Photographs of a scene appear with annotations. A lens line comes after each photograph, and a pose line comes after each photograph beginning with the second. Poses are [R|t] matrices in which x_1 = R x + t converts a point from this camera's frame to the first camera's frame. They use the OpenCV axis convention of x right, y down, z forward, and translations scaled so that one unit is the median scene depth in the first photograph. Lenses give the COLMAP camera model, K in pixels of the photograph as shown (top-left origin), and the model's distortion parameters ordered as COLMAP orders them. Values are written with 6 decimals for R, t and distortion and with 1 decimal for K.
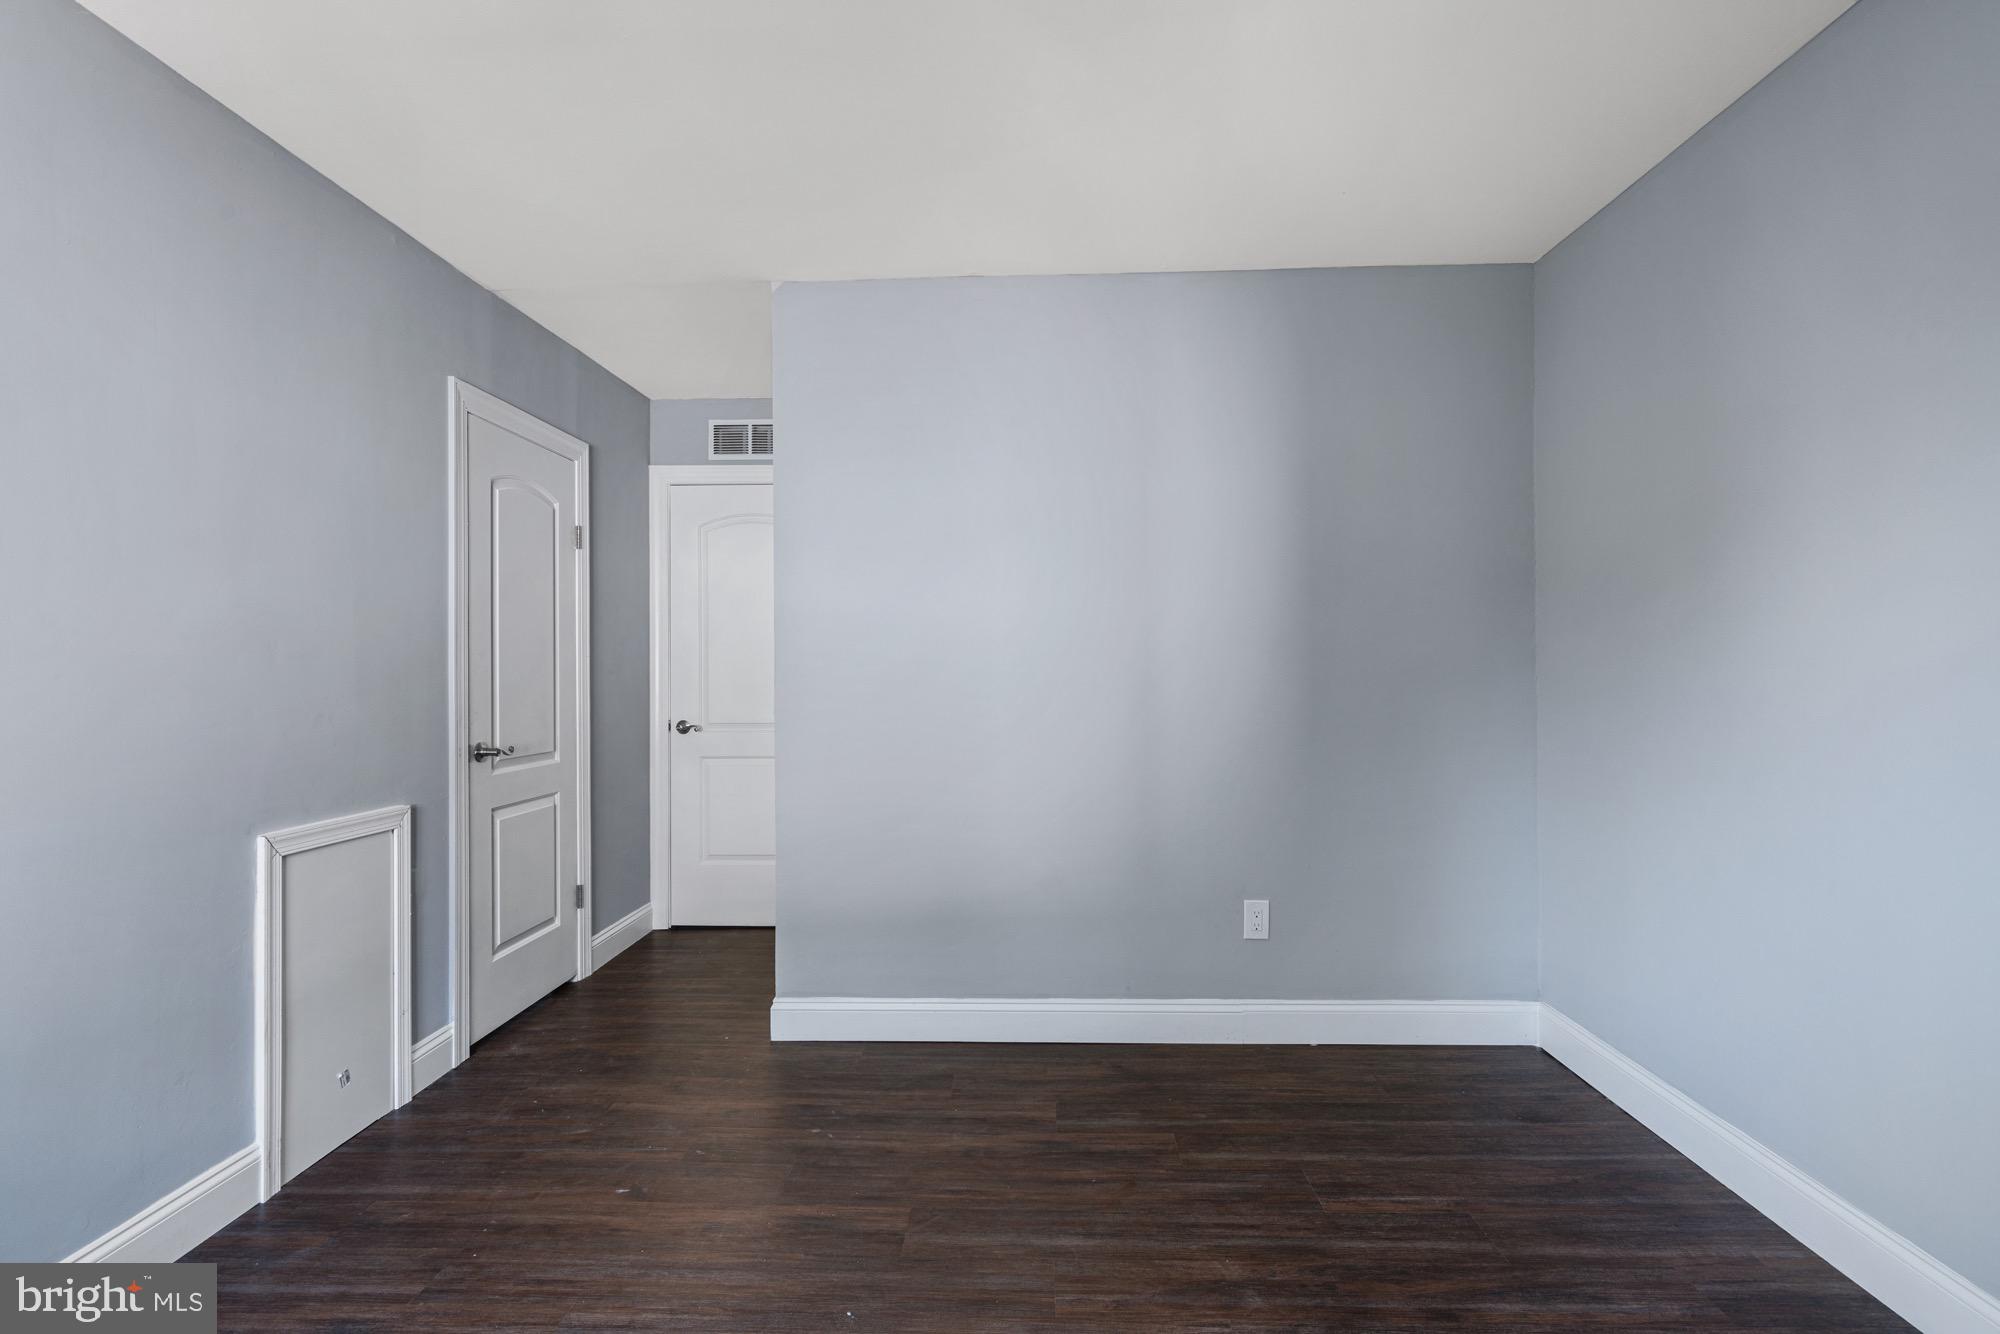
lens RADIAL K [[974.9, 0, 1002.8], [0, 974.9, 670.1], [0, 0, 1]] dist [0.002497, 0.001450]
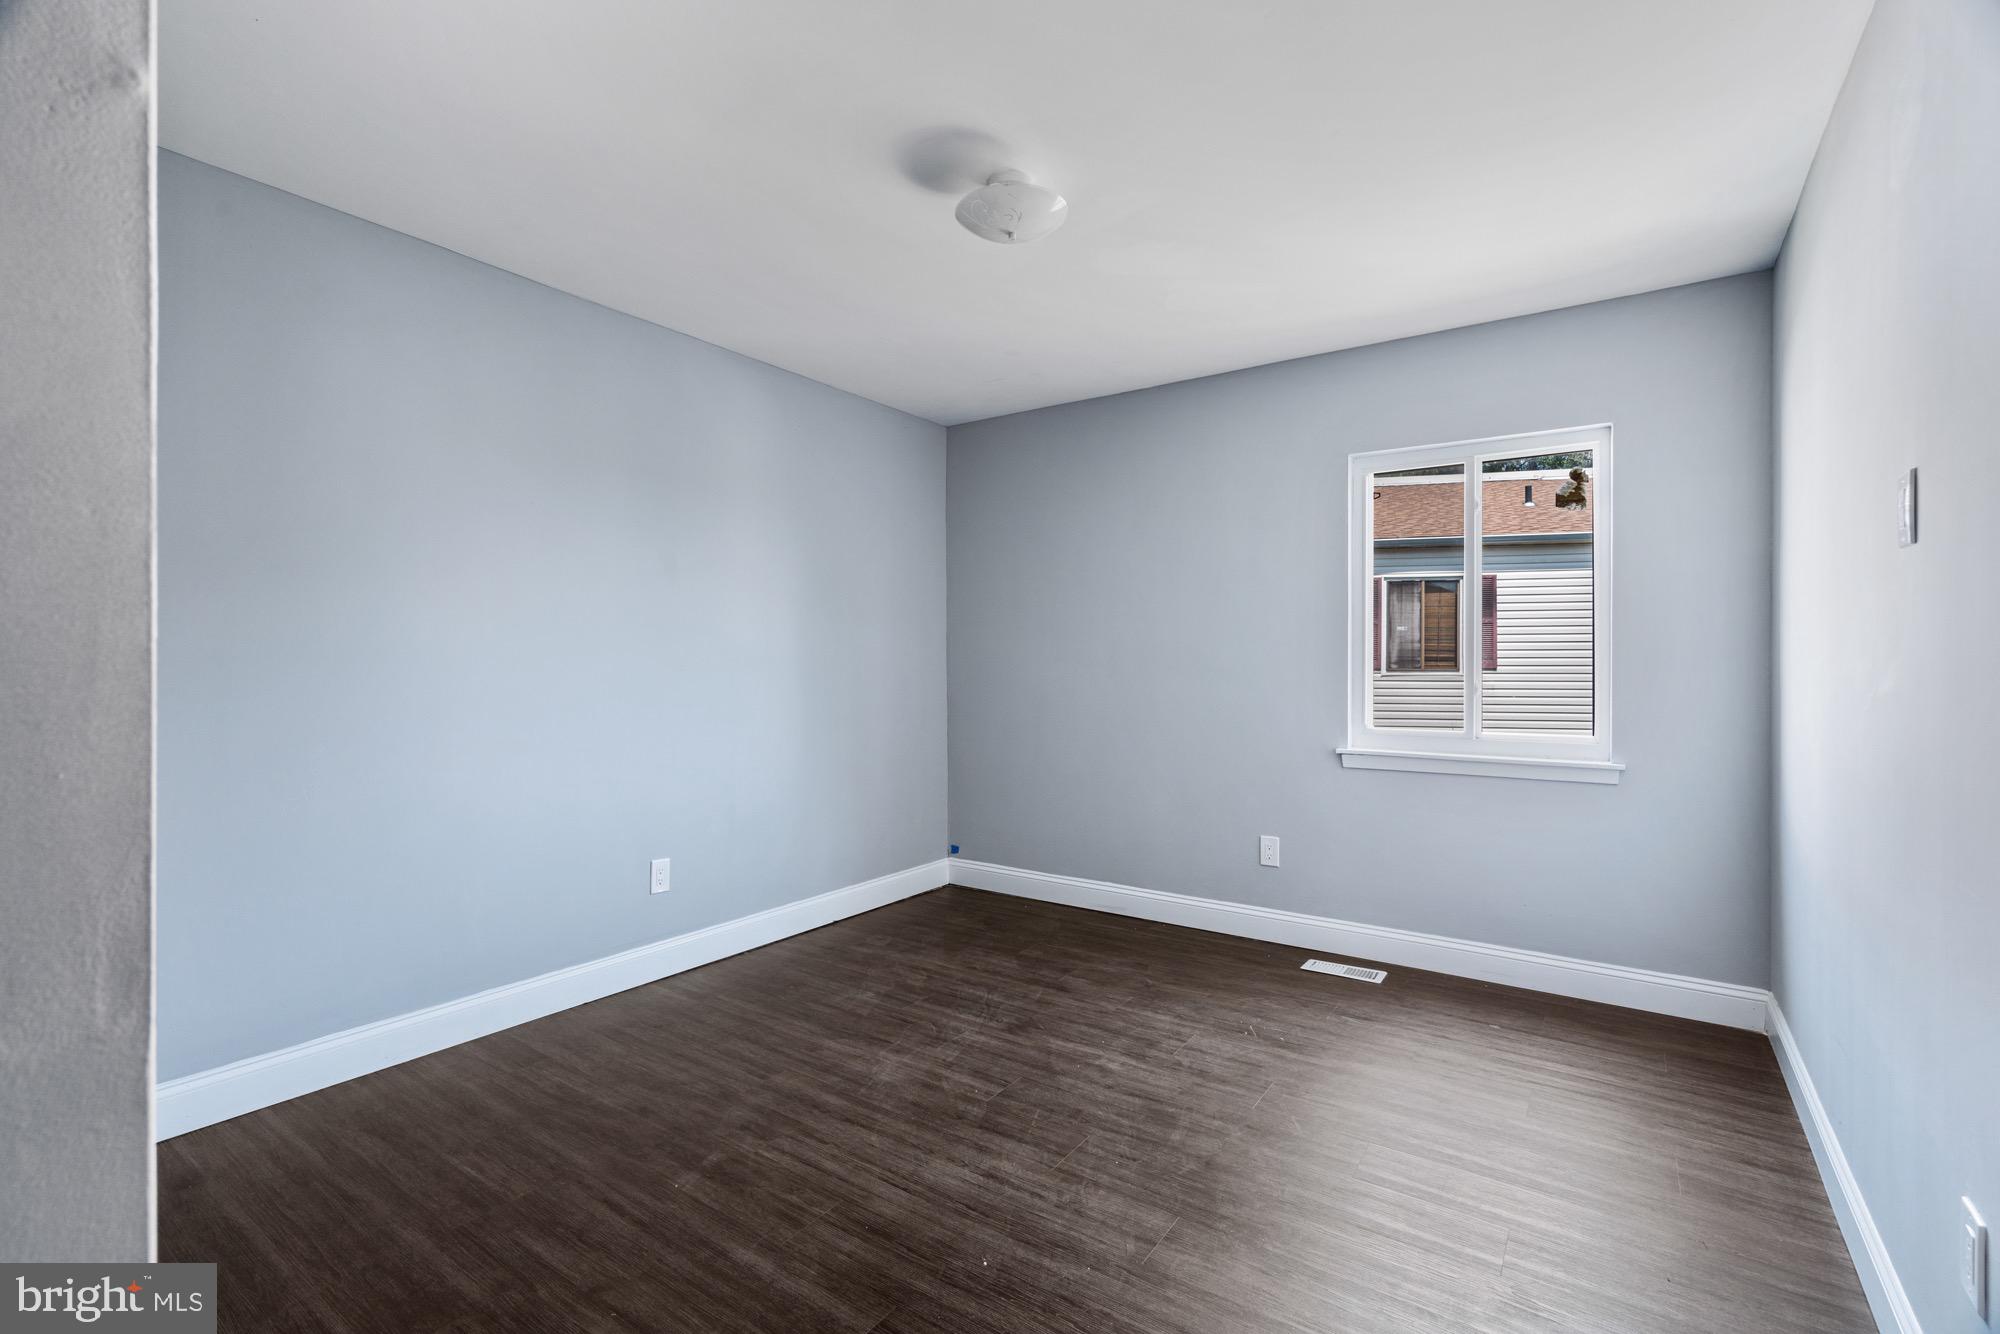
lens RADIAL K [[901.9, 0, 996.6], [0, 901.9, 670.2], [0, 0, 1]] dist [-0.004352, 0.002347]
pose [[-0.844963, 0.007865, 0.534767, -0.631651], [0.003208, 0.999948, -0.009637, 0.019804], [-0.534816, -0.006427, -0.844944, 1.652990]]
